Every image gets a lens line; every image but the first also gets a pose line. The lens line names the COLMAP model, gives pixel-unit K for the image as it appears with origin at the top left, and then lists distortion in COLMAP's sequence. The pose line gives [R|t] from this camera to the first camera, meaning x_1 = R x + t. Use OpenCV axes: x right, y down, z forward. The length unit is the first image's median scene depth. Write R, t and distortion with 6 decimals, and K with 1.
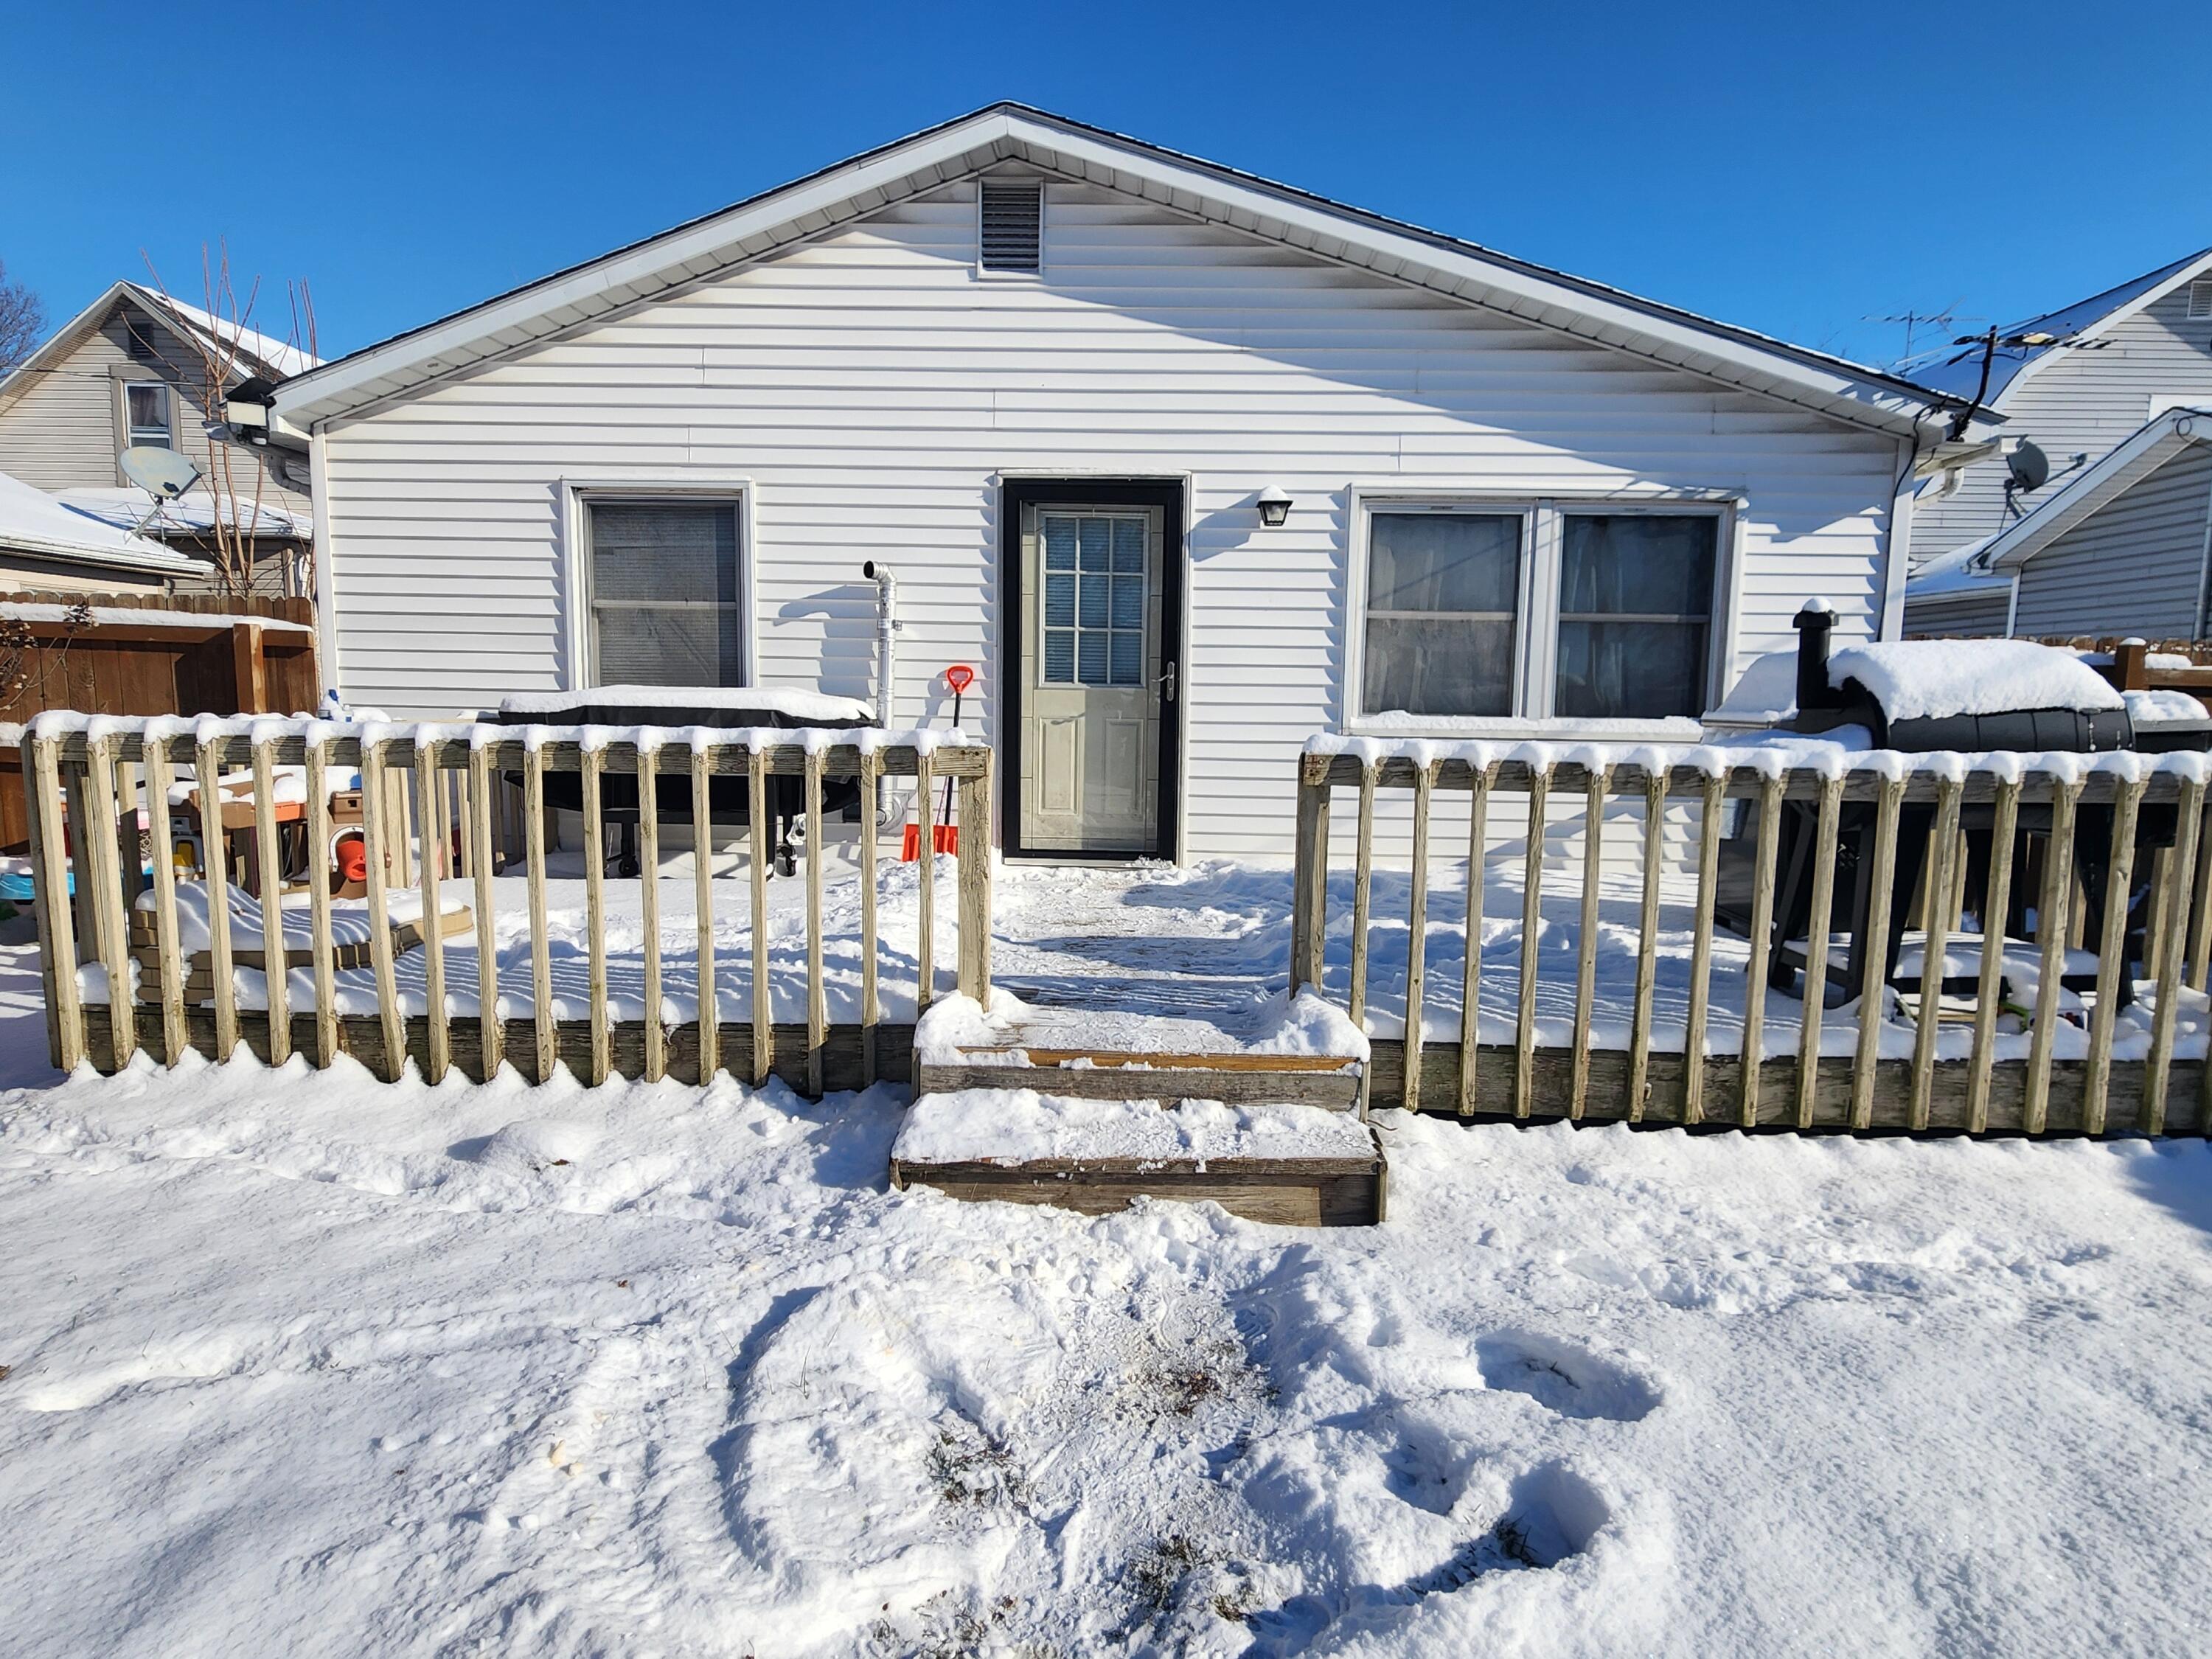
lens RADIAL K [[1185.0, 0, 1113.1], [0, 1185.0, 828.3], [0, 0, 1]] dist [0.005421, -0.002014]
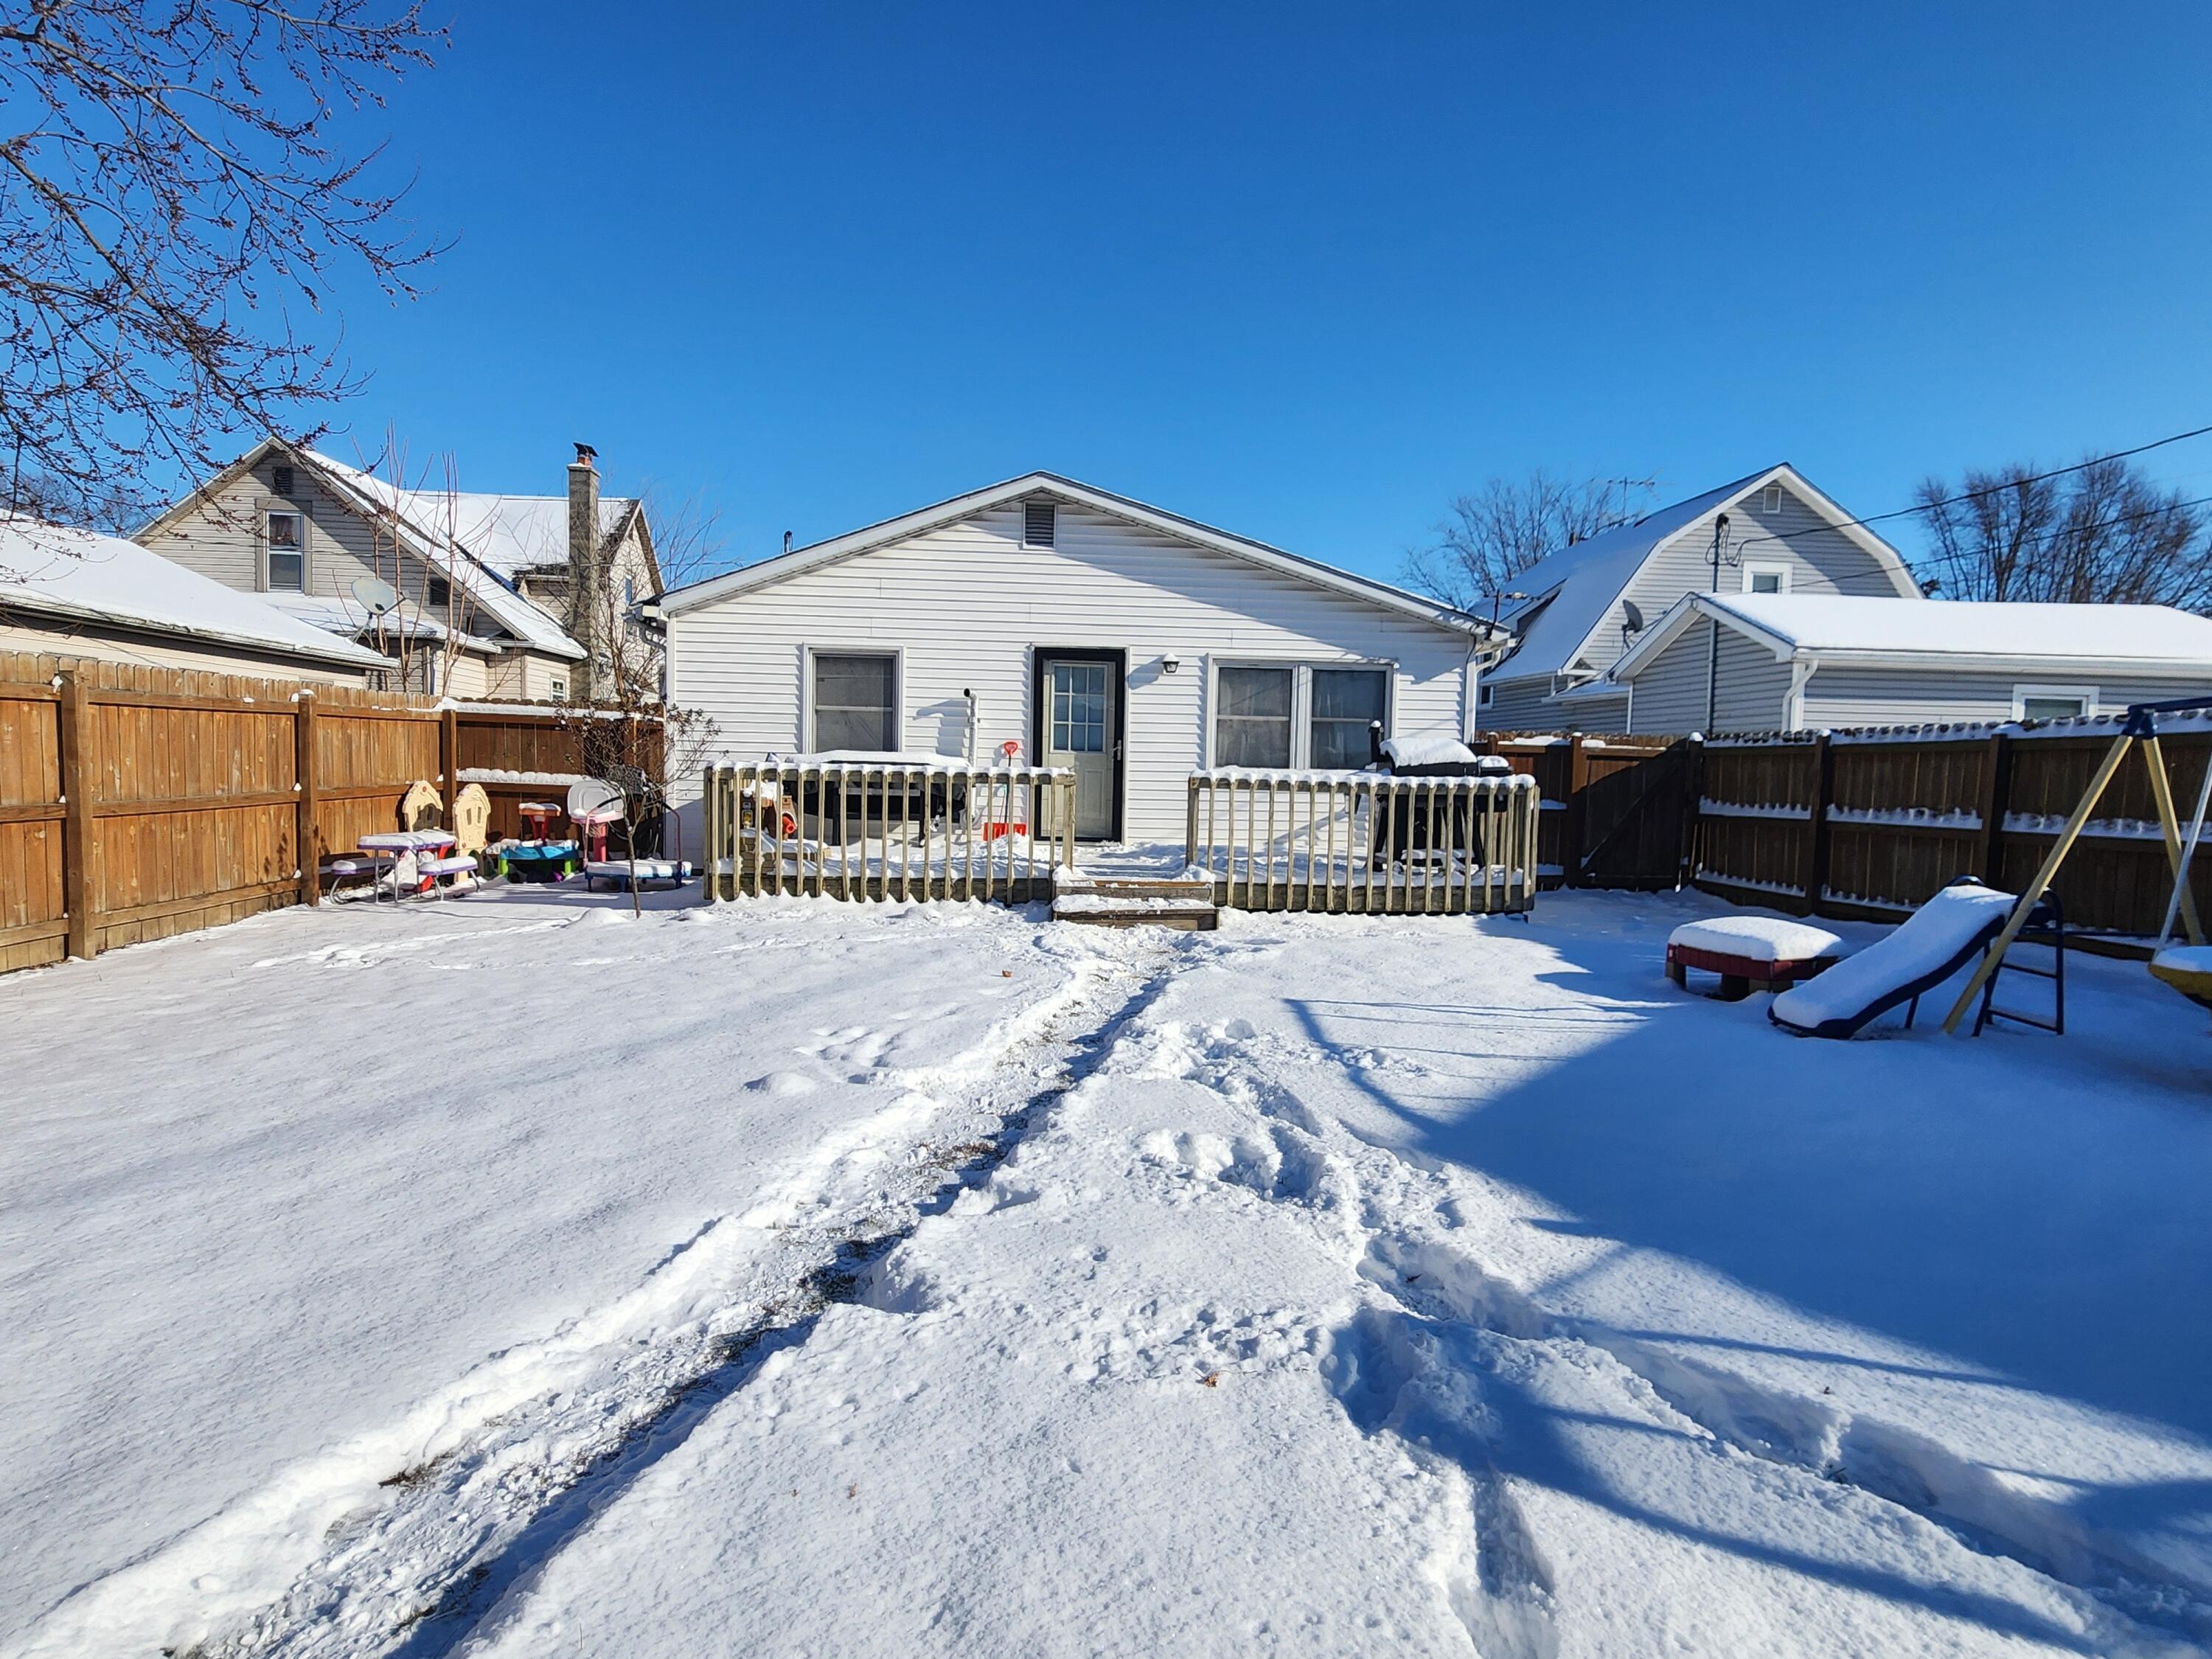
lens RADIAL K [[1185.0, 0, 1099.7], [0, 1185.0, 834.3], [0, 0, 1]] dist [0.005421, -0.002014]
pose [[0.995461, -0.000829, 0.095171, -0.175438], [0.005575, 0.998753, -0.049621, 0.115746], [-0.095011, 0.049926, 0.994223, -0.970237]]
